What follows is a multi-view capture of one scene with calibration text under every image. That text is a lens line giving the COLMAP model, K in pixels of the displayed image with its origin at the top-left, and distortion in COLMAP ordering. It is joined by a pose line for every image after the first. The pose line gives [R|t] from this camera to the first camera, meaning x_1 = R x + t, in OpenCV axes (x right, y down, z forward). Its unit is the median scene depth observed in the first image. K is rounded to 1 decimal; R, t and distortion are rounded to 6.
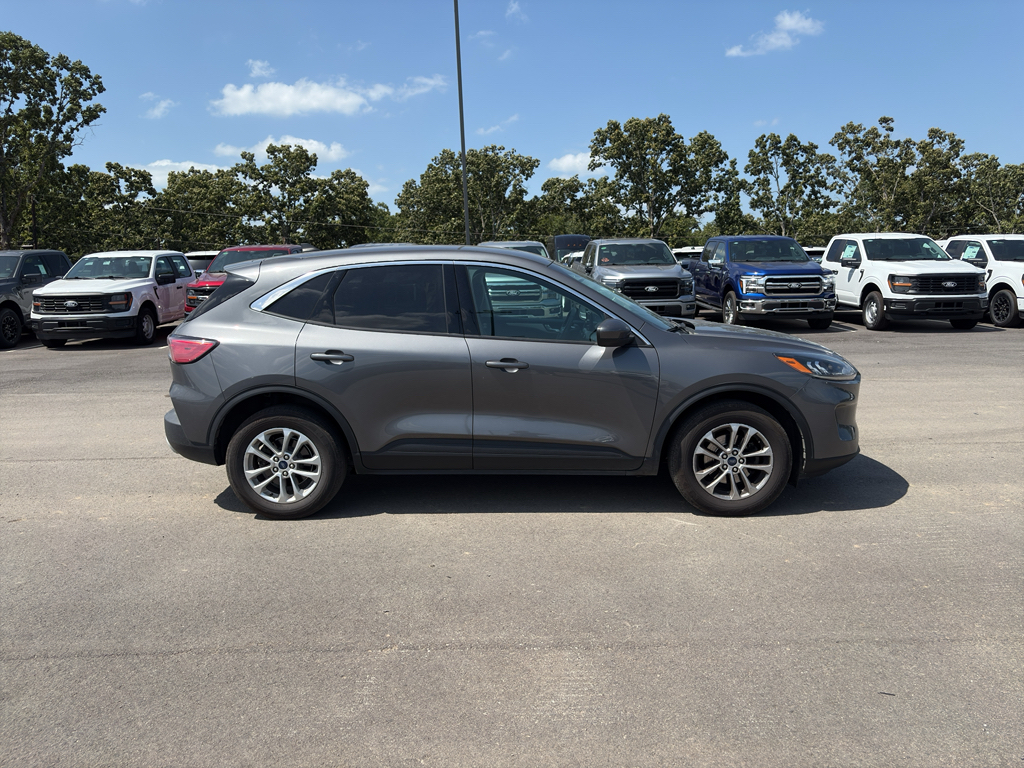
lens RADIAL K [[773.0, 0, 511.6], [0, 773.0, 385.6], [0, 0, 1]] dist [0.023500, -0.022492]
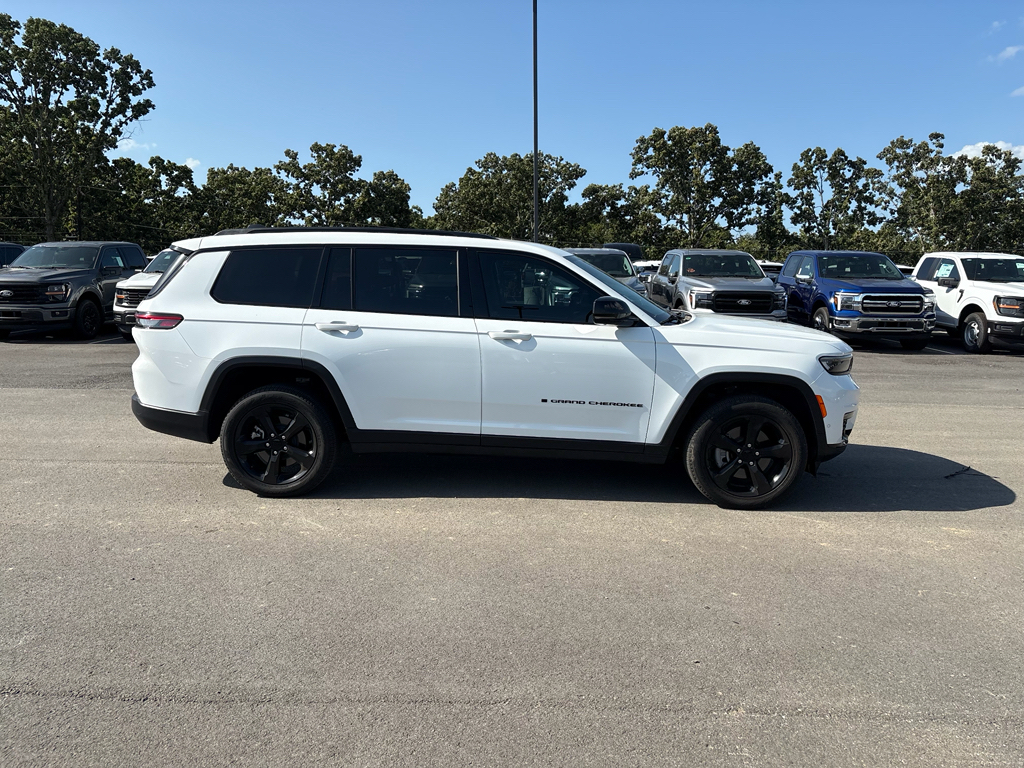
lens RADIAL K [[776.8, 0, 508.9], [0, 776.8, 381.9], [0, 0, 1]] dist [0.034501, -0.032761]
pose [[0.998879, 0.037297, -0.029157, -0.016720], [-0.037671, 0.999214, -0.012375, -0.000509], [0.028673, 0.013459, 0.999498, 0.004311]]
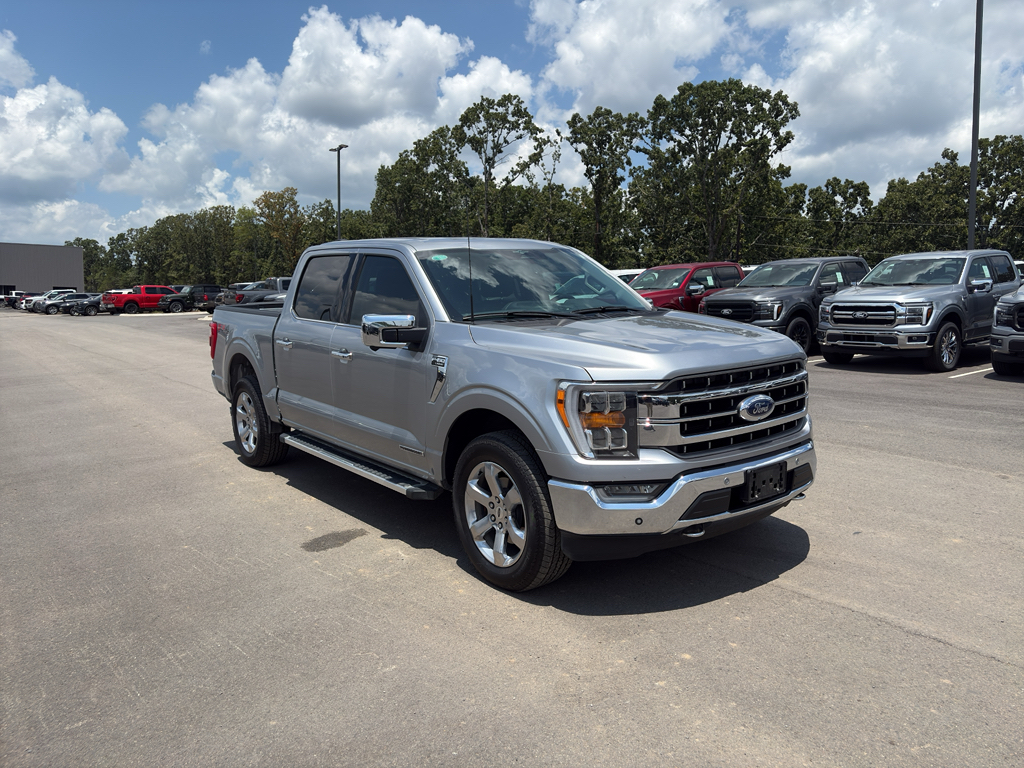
lens RADIAL K [[776.8, 0, 514.8], [0, 776.8, 383.3], [0, 0, 1]] dist [0.034501, -0.032761]
pose [[0.591920, 0.105899, -0.799009, 0.120359], [-0.116728, 0.992143, 0.045023, -0.010027], [0.797499, 0.066616, 0.599631, 0.045712]]
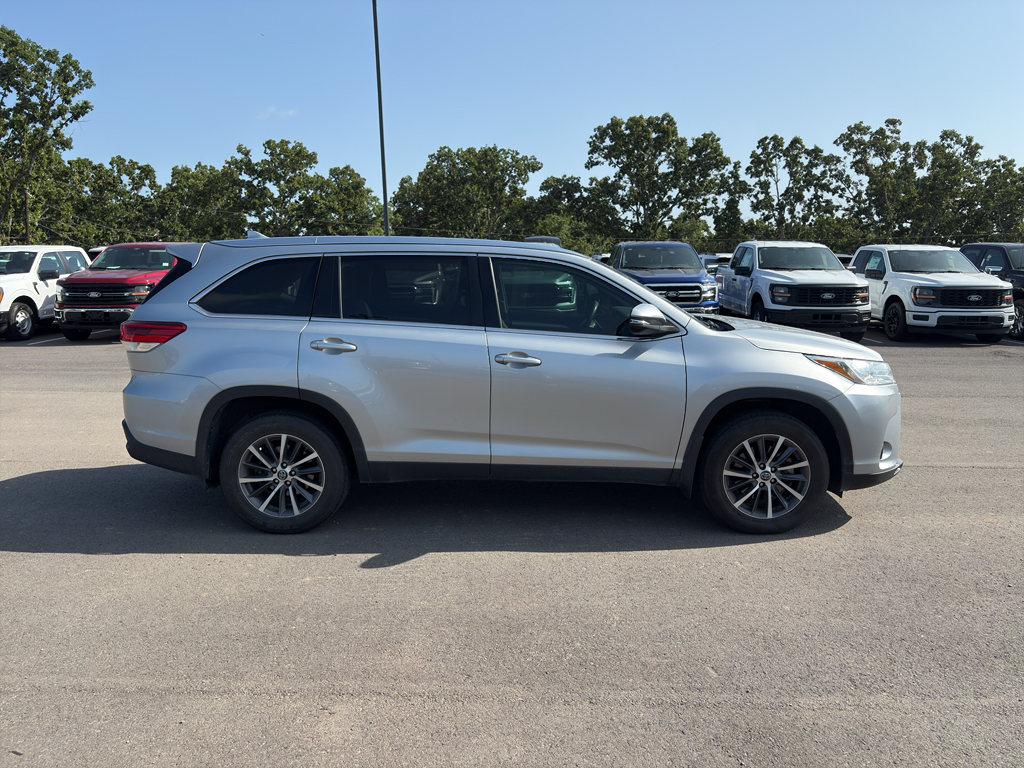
lens RADIAL K [[776.8, 0, 518.0], [0, 776.8, 391.0], [0, 0, 1]] dist [0.034501, -0.032761]
pose [[0.999126, 0.022138, -0.035457, 0.055656], [-0.021907, 0.999736, 0.006894, -0.002081], [0.035600, -0.006112, 0.999347, 0.003070]]
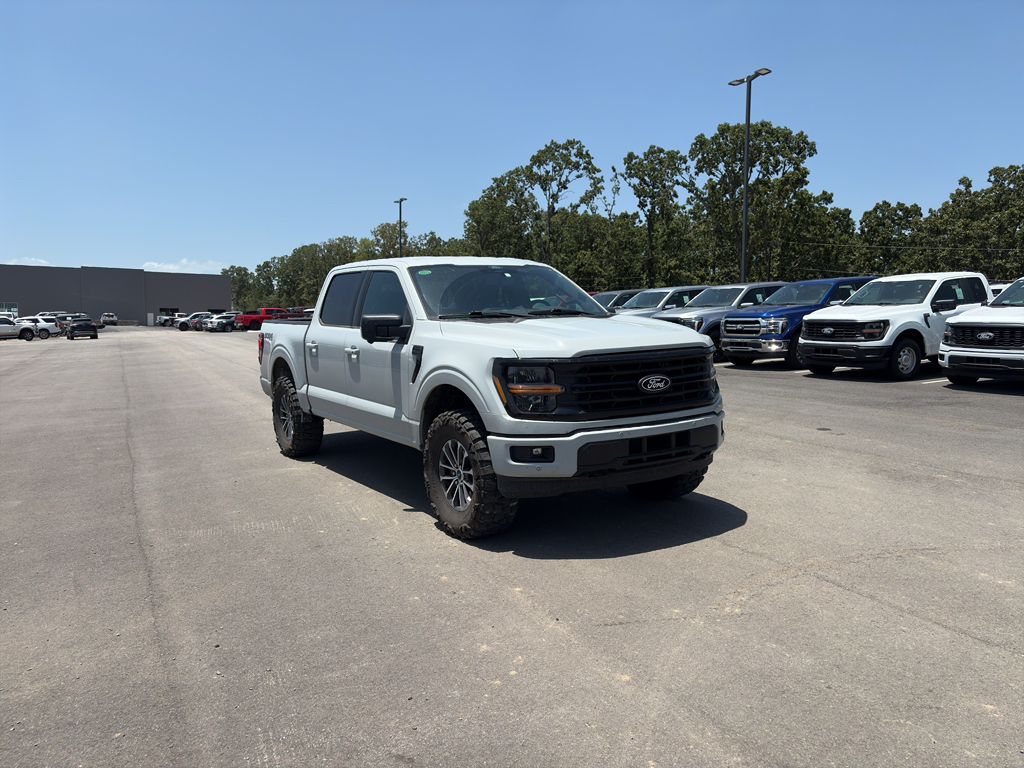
lens RADIAL K [[780.9, 0, 499.4], [0, 780.9, 390.9], [0, 0, 1]] dist [0.038684, -0.031560]
pose [[0.432688, 0.101722, -0.895787, 0.314275], [-0.123147, 0.990970, 0.053048, -0.014584], [0.893093, 0.087360, 0.441308, 0.048714]]
